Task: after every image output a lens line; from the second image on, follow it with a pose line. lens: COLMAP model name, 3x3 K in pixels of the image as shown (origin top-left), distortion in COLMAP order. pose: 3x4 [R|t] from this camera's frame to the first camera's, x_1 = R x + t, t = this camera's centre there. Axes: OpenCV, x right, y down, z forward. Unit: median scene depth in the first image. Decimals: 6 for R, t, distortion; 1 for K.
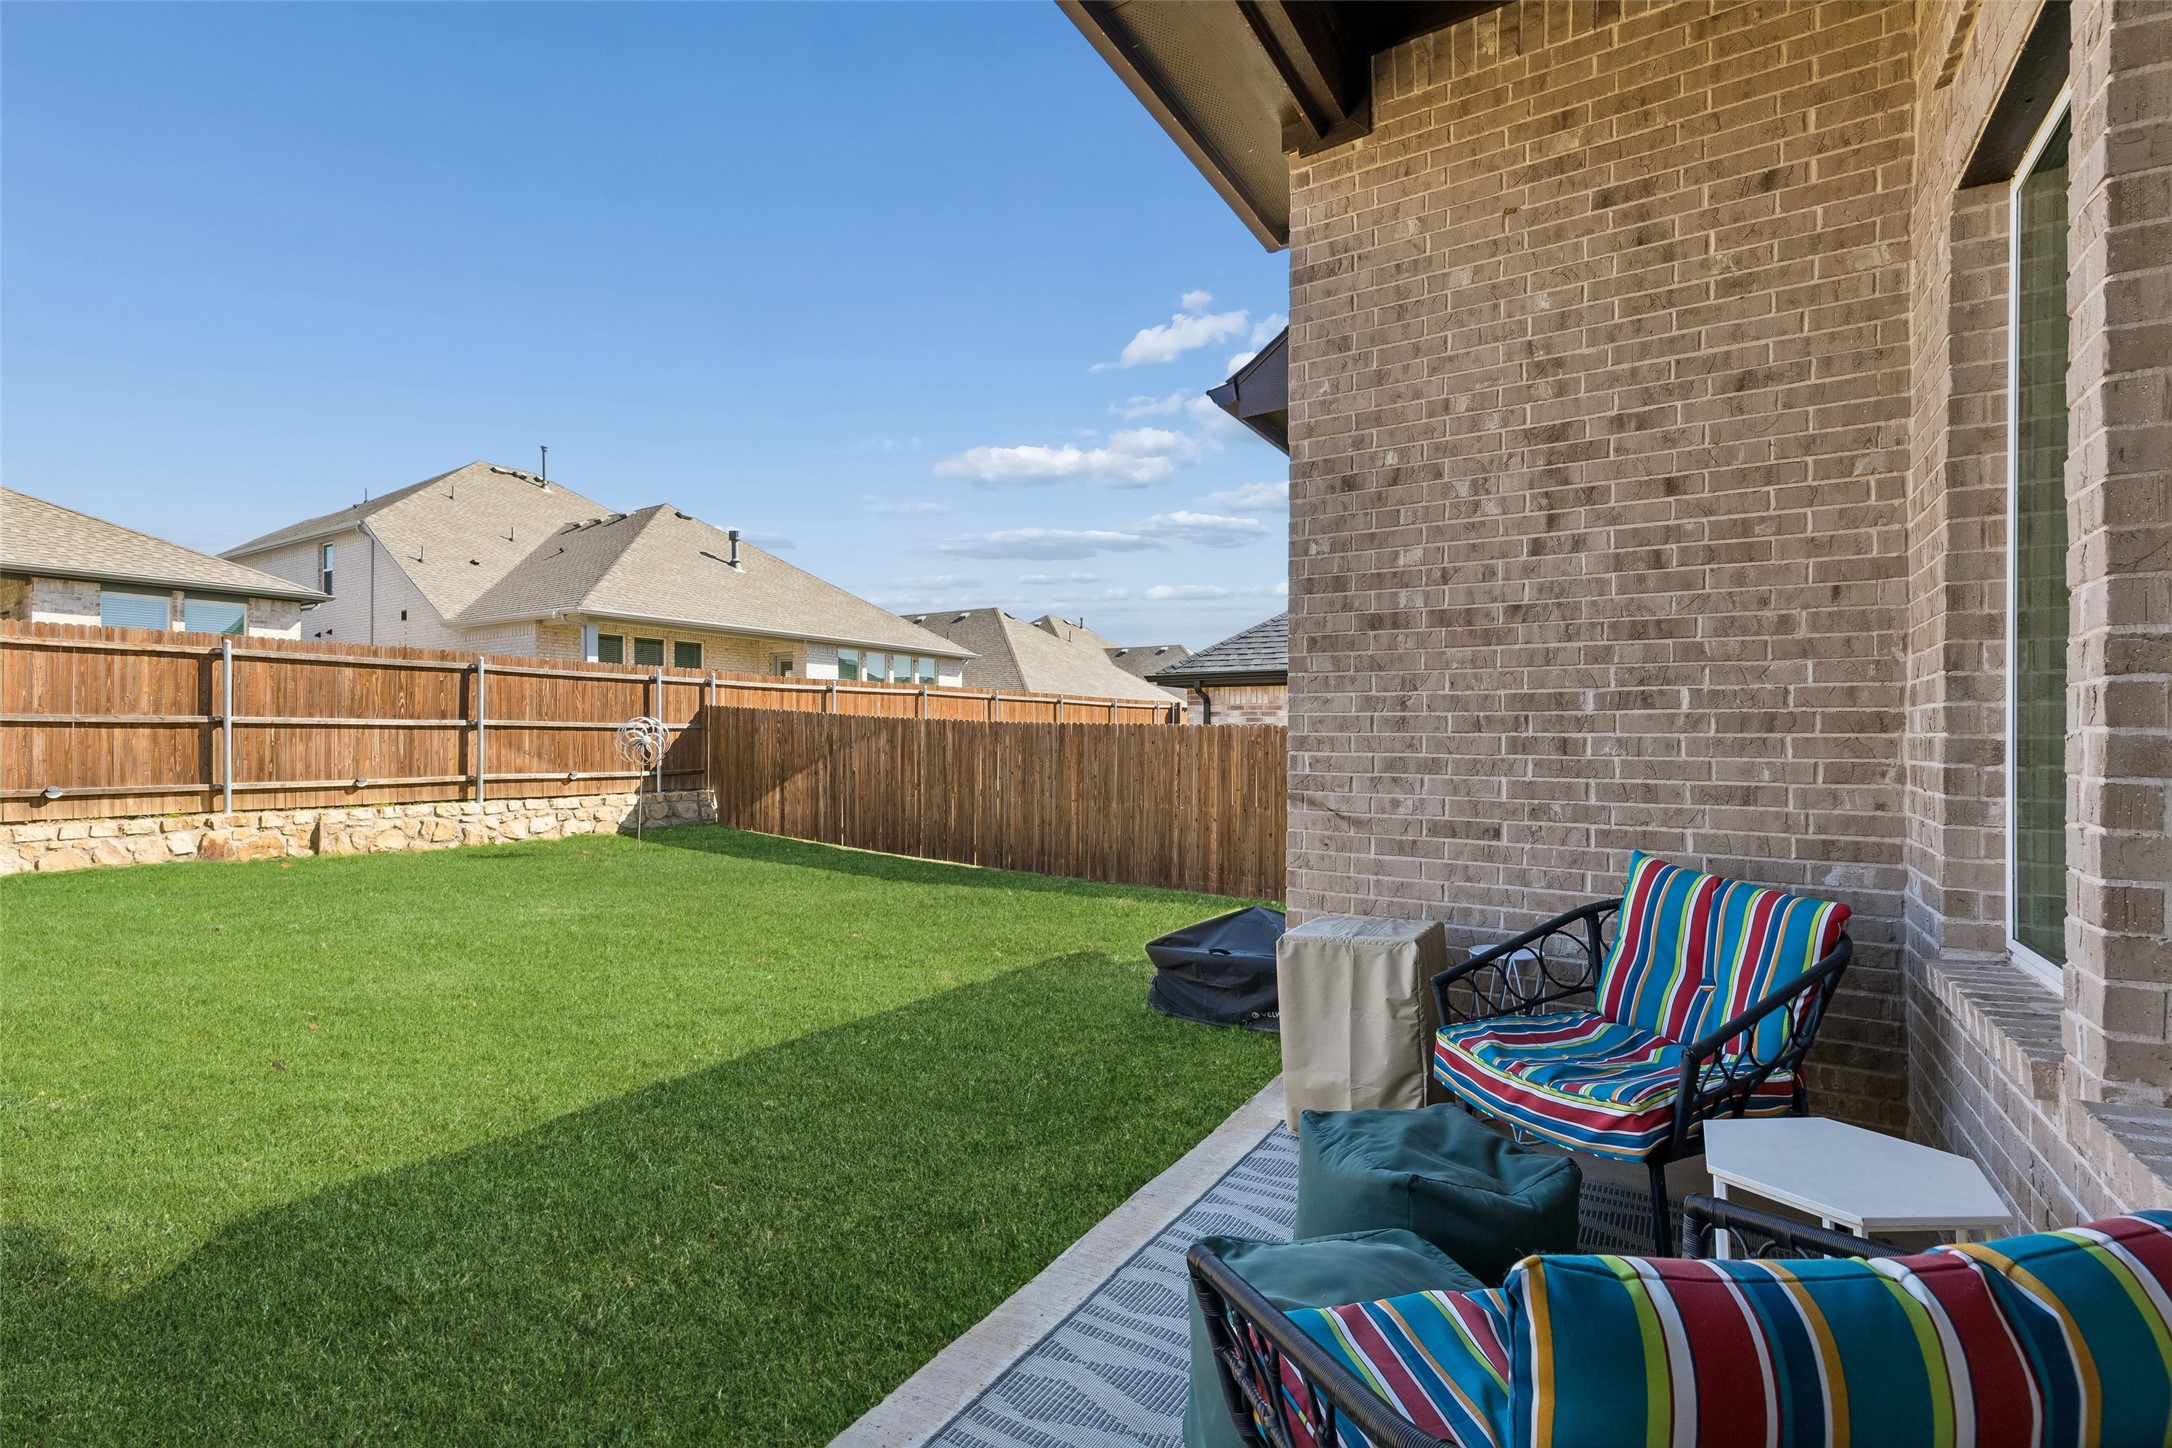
lens RADIAL K [[963.2, 0, 1090.3], [0, 963.2, 735.4], [0, 0, 1]] dist [-0.001390, -0.000843]
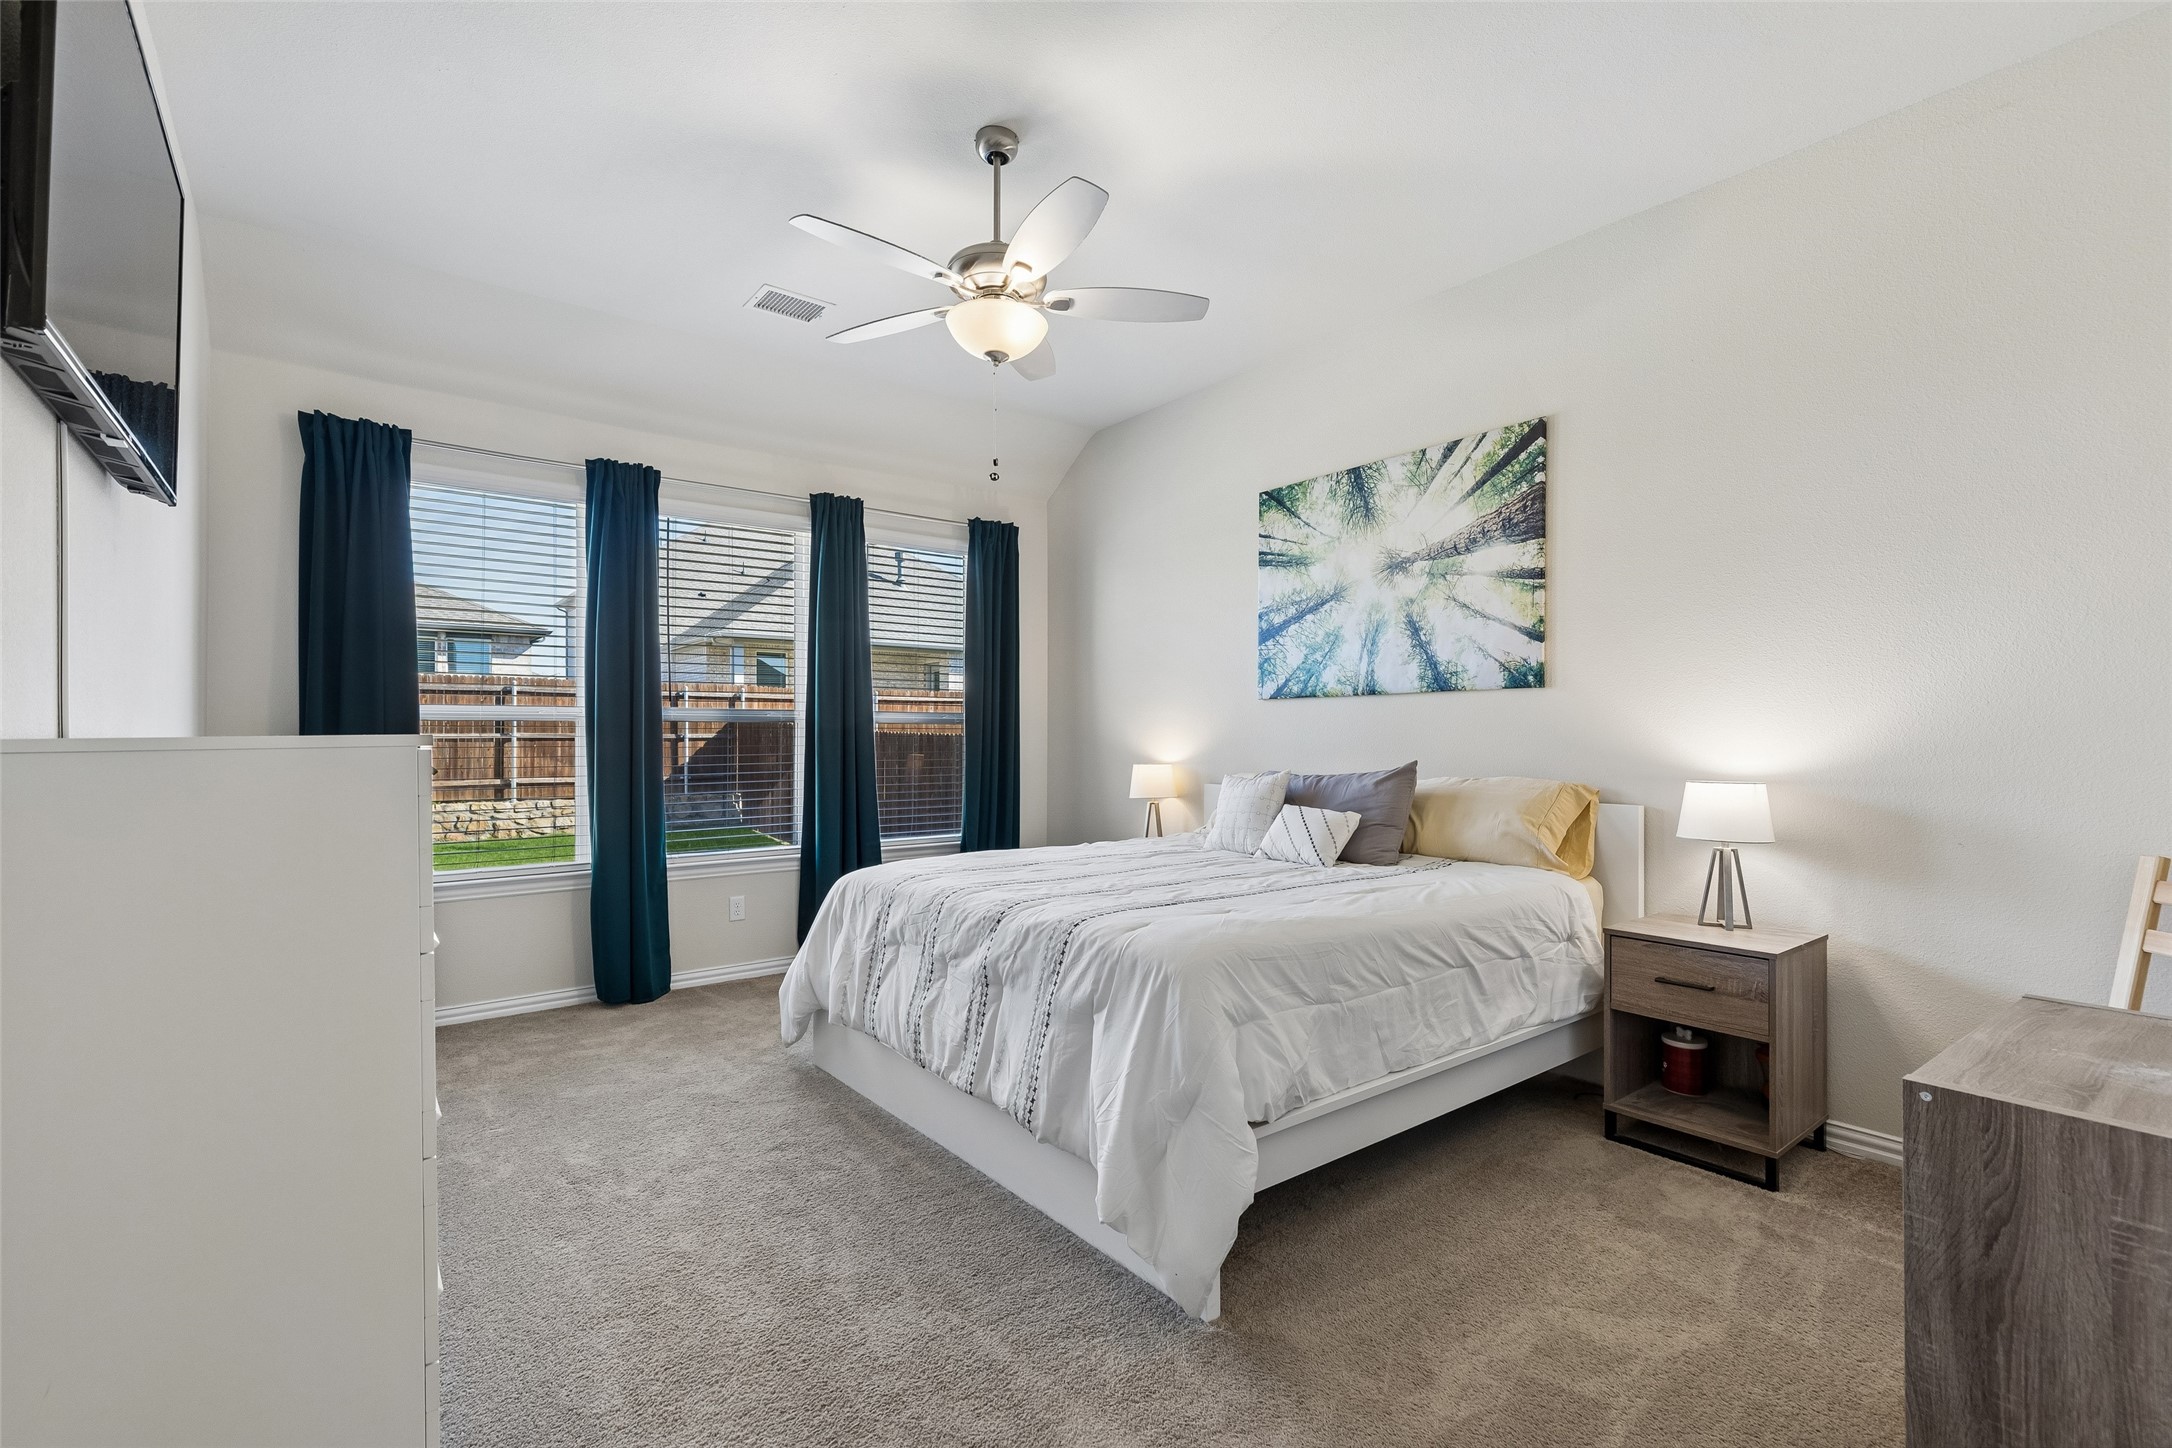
lens RADIAL K [[963.2, 0, 1090.6], [0, 963.2, 725.8], [0, 0, 1]] dist [-0.001390, -0.000843]
pose [[0.941769, -0.006565, -0.336195, 0.457849], [0.003891, 0.999955, -0.008626, -0.012490], [0.336237, 0.006816, 0.941753, 0.109448]]
